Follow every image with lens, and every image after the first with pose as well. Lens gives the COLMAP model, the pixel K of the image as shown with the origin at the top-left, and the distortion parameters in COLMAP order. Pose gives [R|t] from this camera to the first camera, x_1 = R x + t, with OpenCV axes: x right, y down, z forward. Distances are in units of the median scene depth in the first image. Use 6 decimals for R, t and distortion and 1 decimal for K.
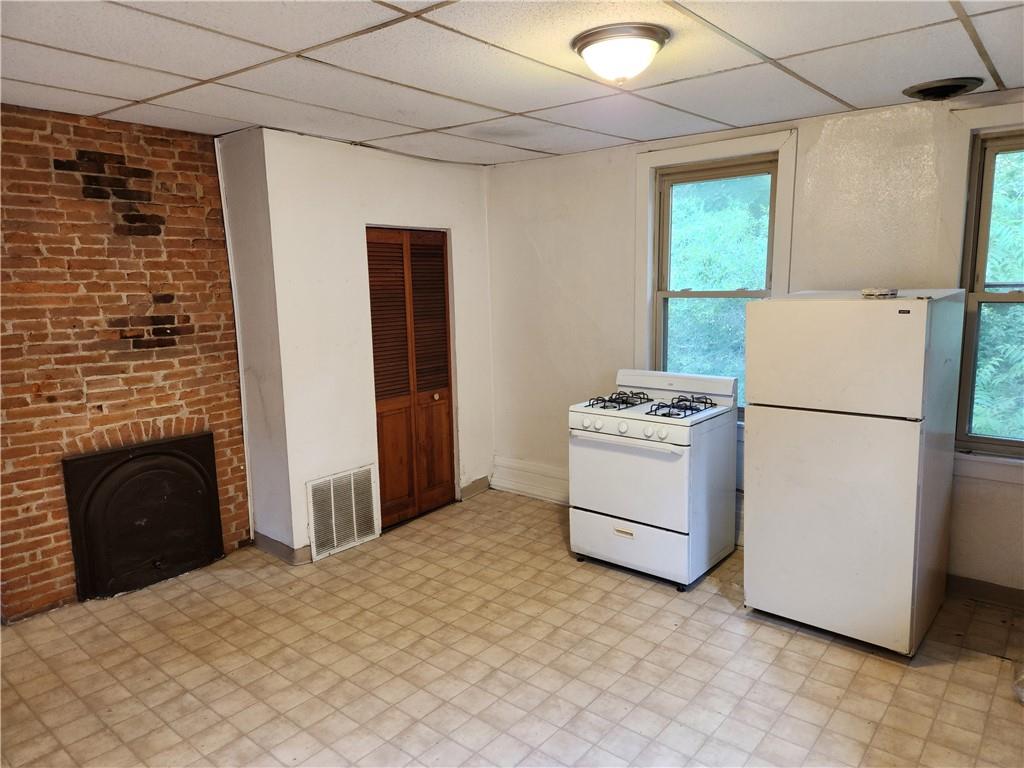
lens RADIAL K [[679.3, 0, 512.0], [0, 679.3, 384.0], [0, 0, 1]] dist [0.082948, 0.000182]
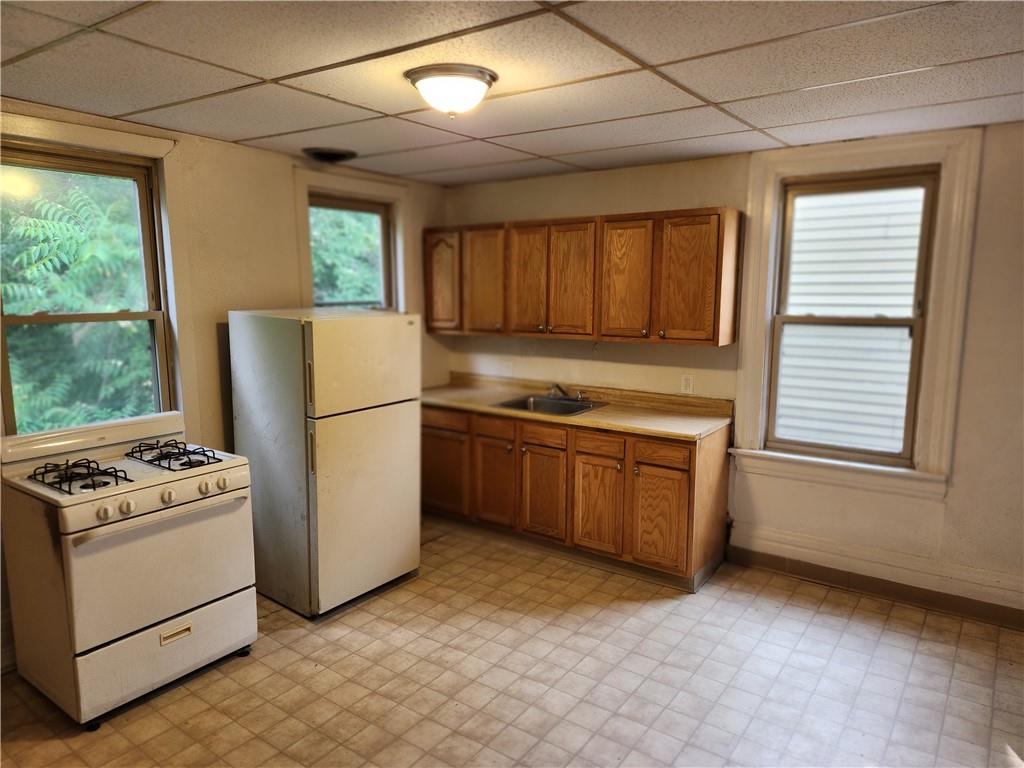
lens RADIAL K [[679.3, 0, 512.0], [0, 679.3, 384.0], [0, 0, 1]] dist [0.082948, 0.000182]
pose [[-0.071685, -0.122458, 0.989881, -0.752860], [0.134715, 0.982152, 0.131258, -0.134242], [-0.988288, 0.142761, -0.053908, 0.802728]]
